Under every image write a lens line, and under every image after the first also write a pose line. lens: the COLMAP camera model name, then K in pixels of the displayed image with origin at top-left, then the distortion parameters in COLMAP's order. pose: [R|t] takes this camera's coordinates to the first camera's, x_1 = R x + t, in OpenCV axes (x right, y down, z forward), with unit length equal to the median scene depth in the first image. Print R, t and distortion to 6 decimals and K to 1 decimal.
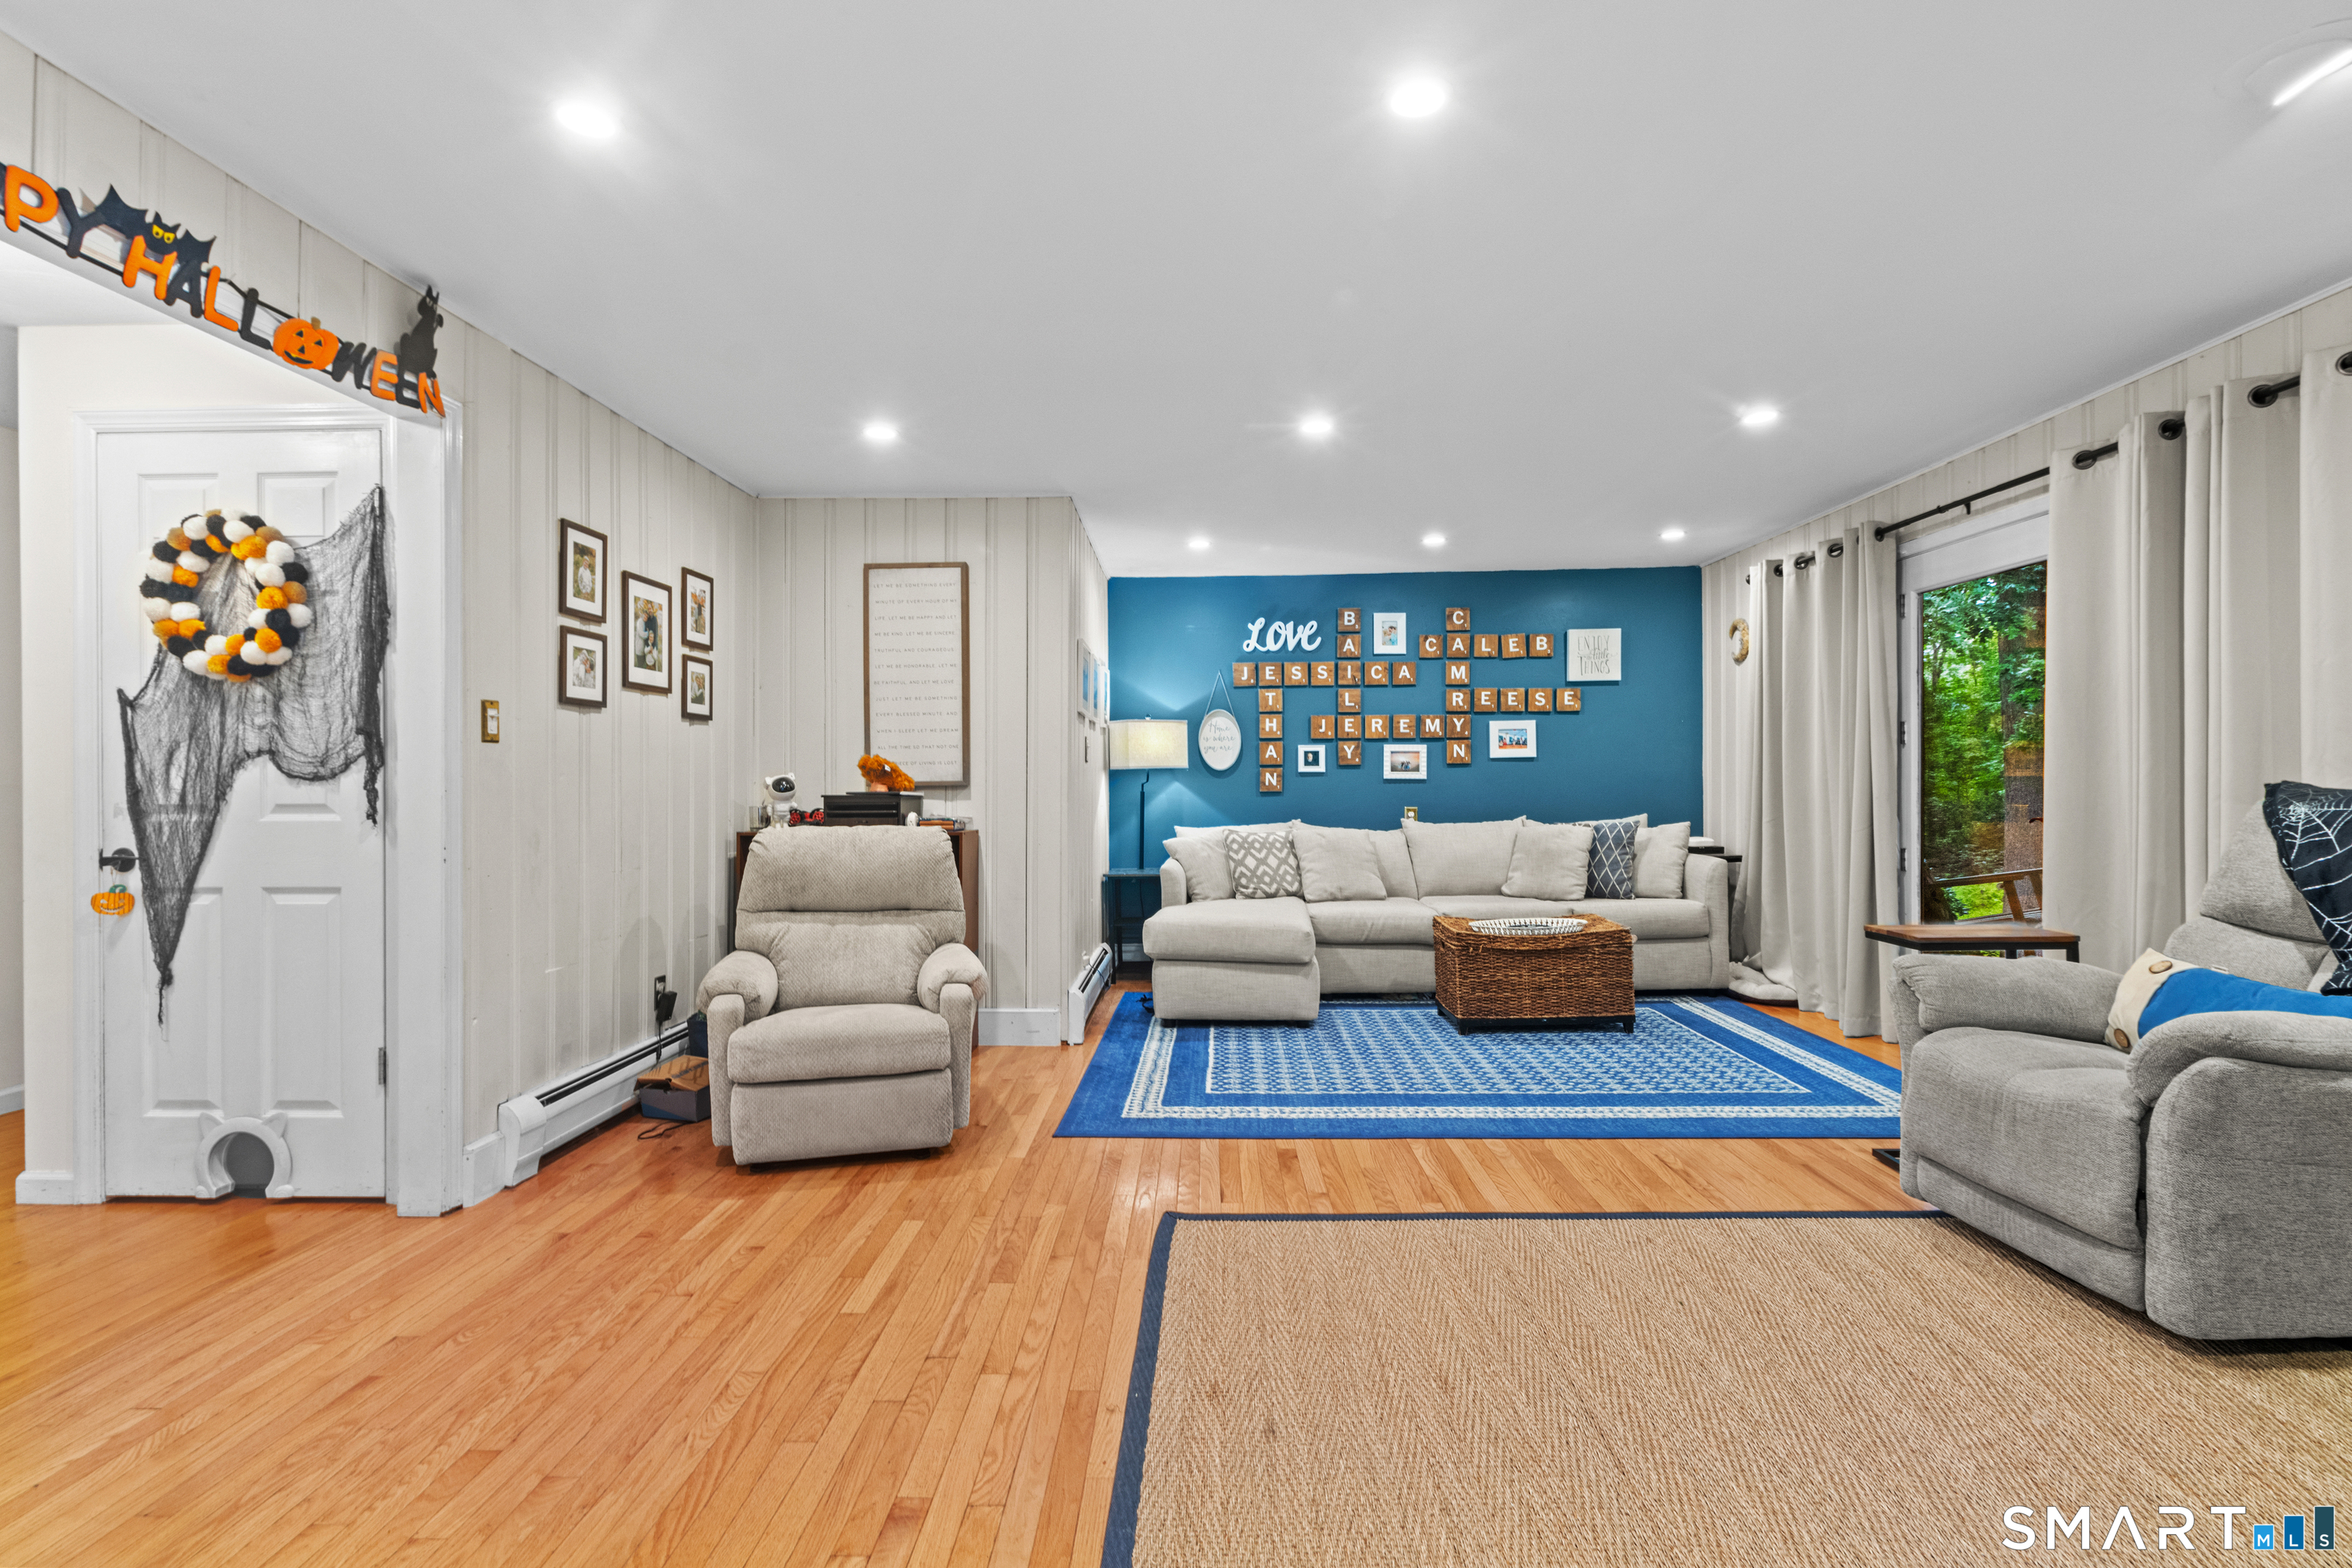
lens RADIAL K [[1111.6, 0, 1176.0], [0, 1111.6, 784.0], [0, 0, 1]] dist [0.004005, 0.000337]
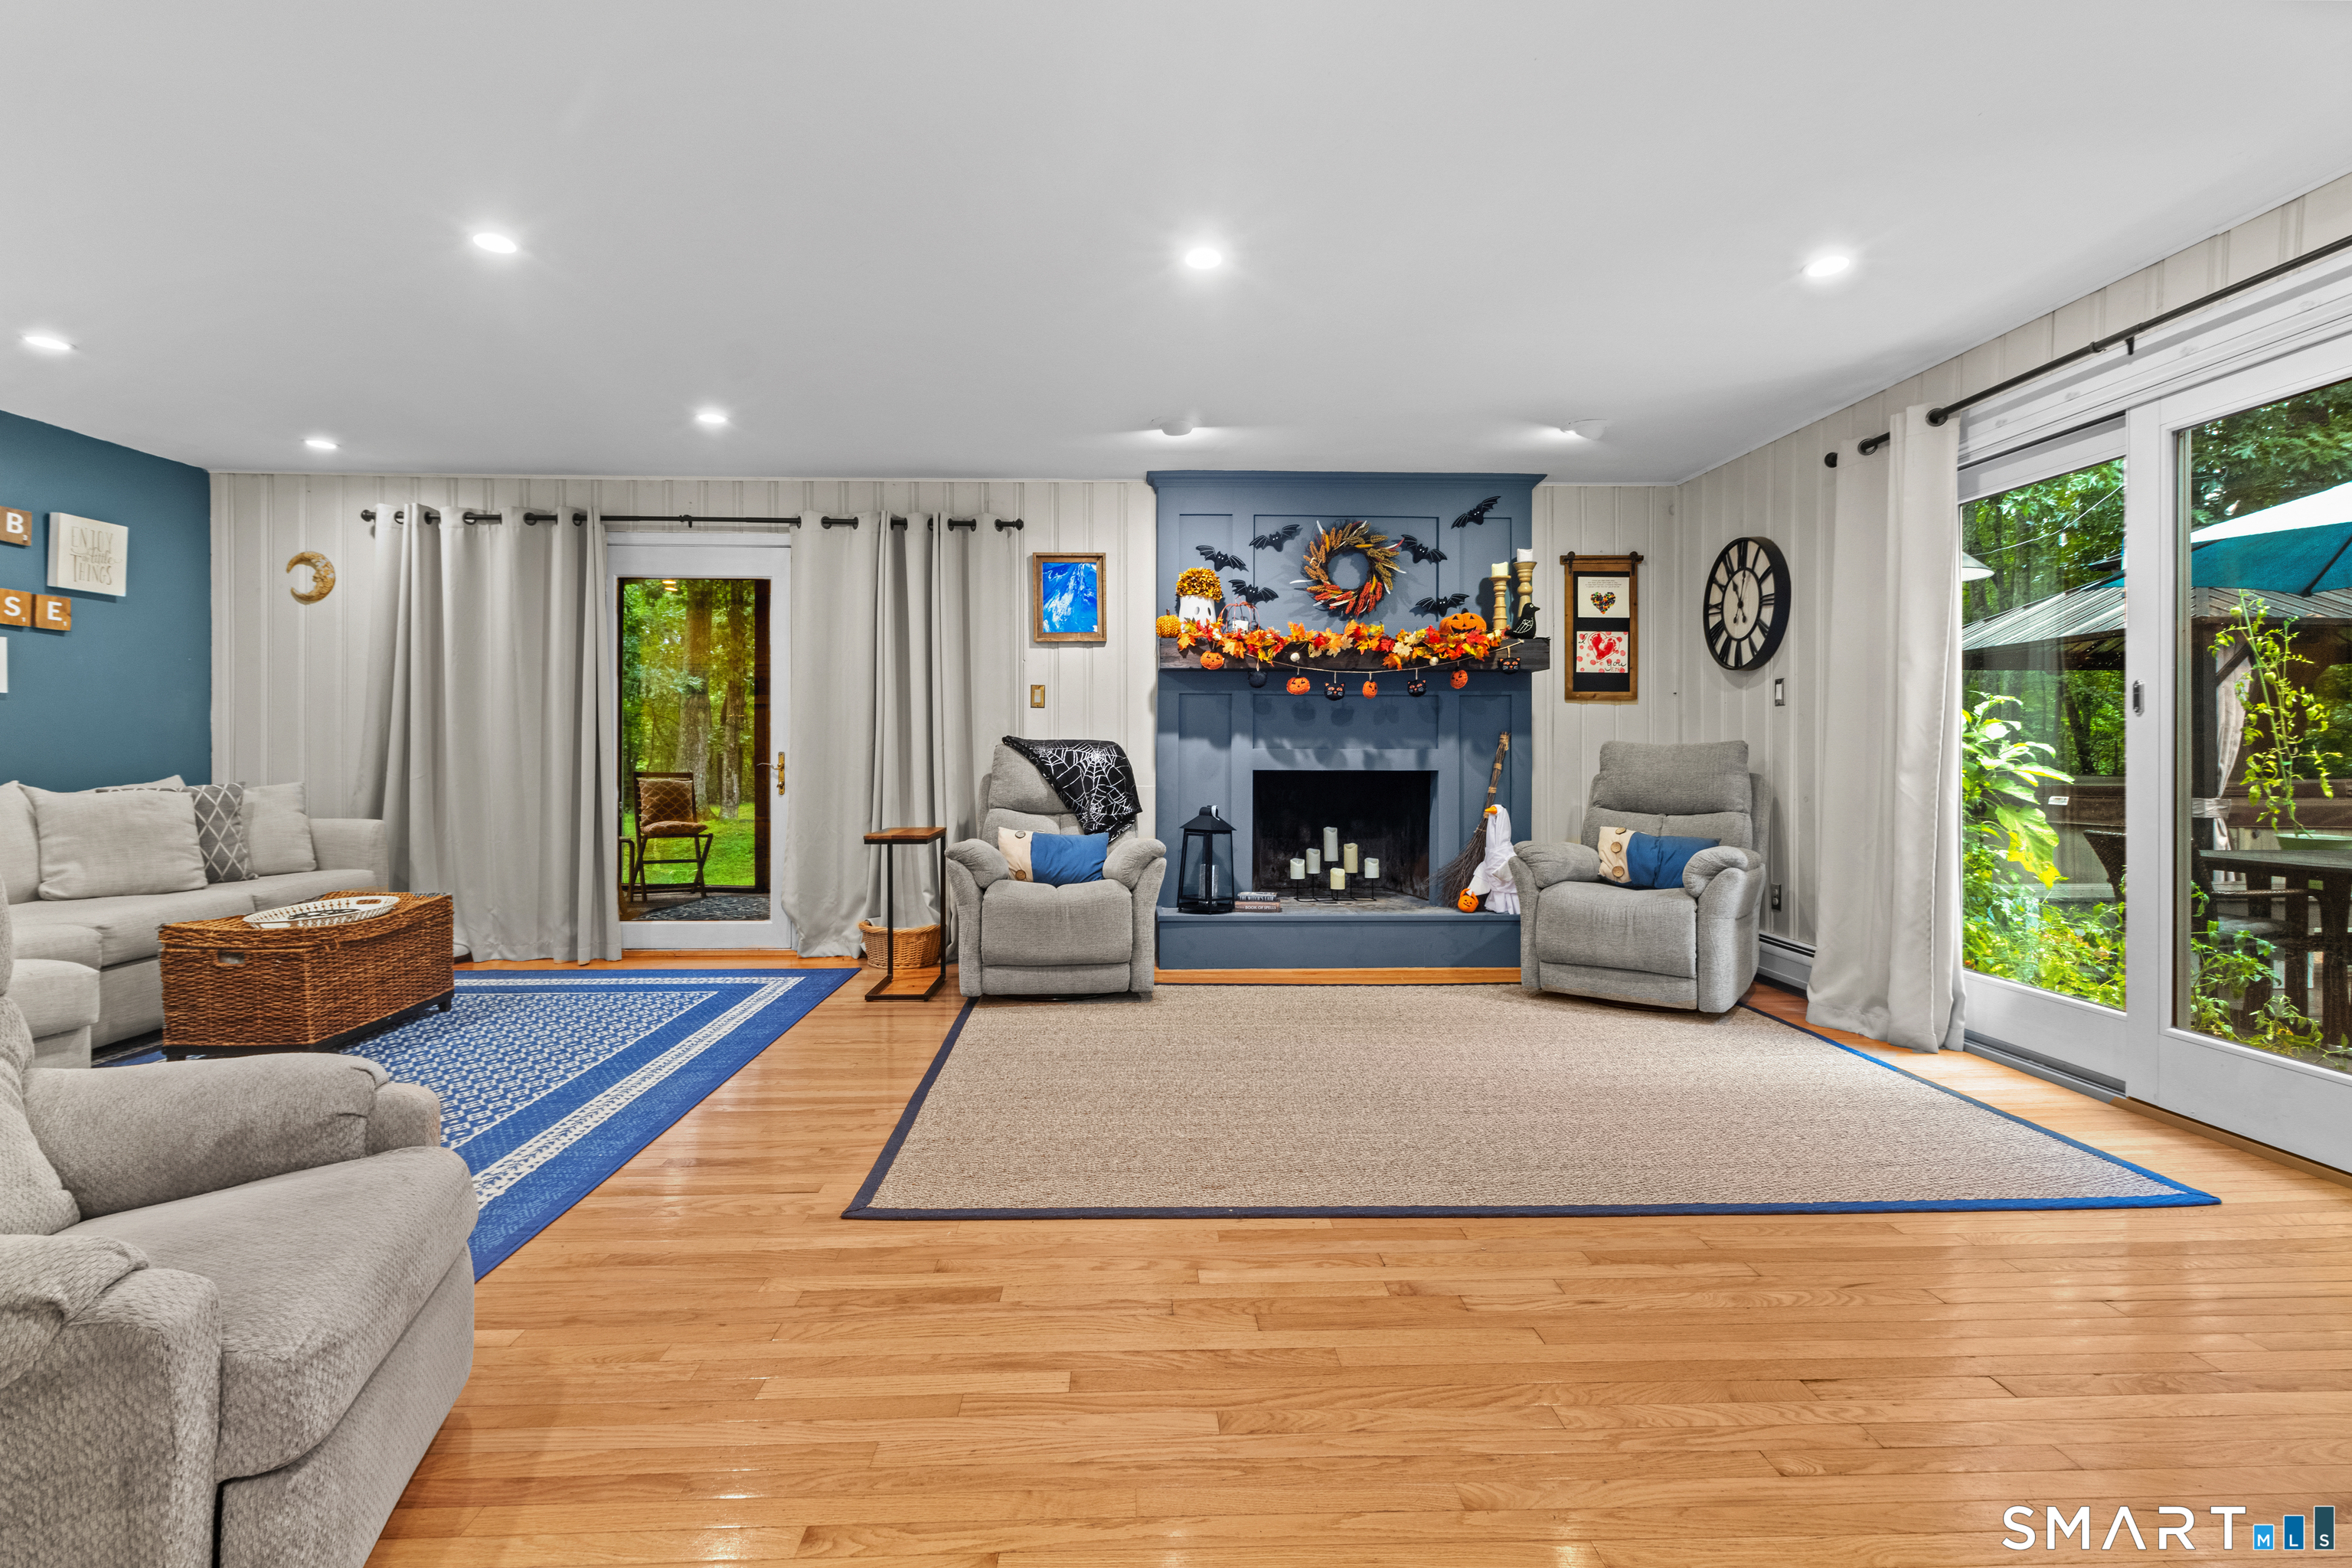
lens RADIAL K [[1102.5, 0, 1167.5], [0, 1102.5, 754.9], [0, 0, 1]] dist [0.004359, 0.000400]
pose [[-0.075150, 0.004885, 0.997160, -0.542284], [0.002111, 0.999987, -0.004739, 0.023974], [-0.997170, 0.001749, -0.075159, 0.506441]]
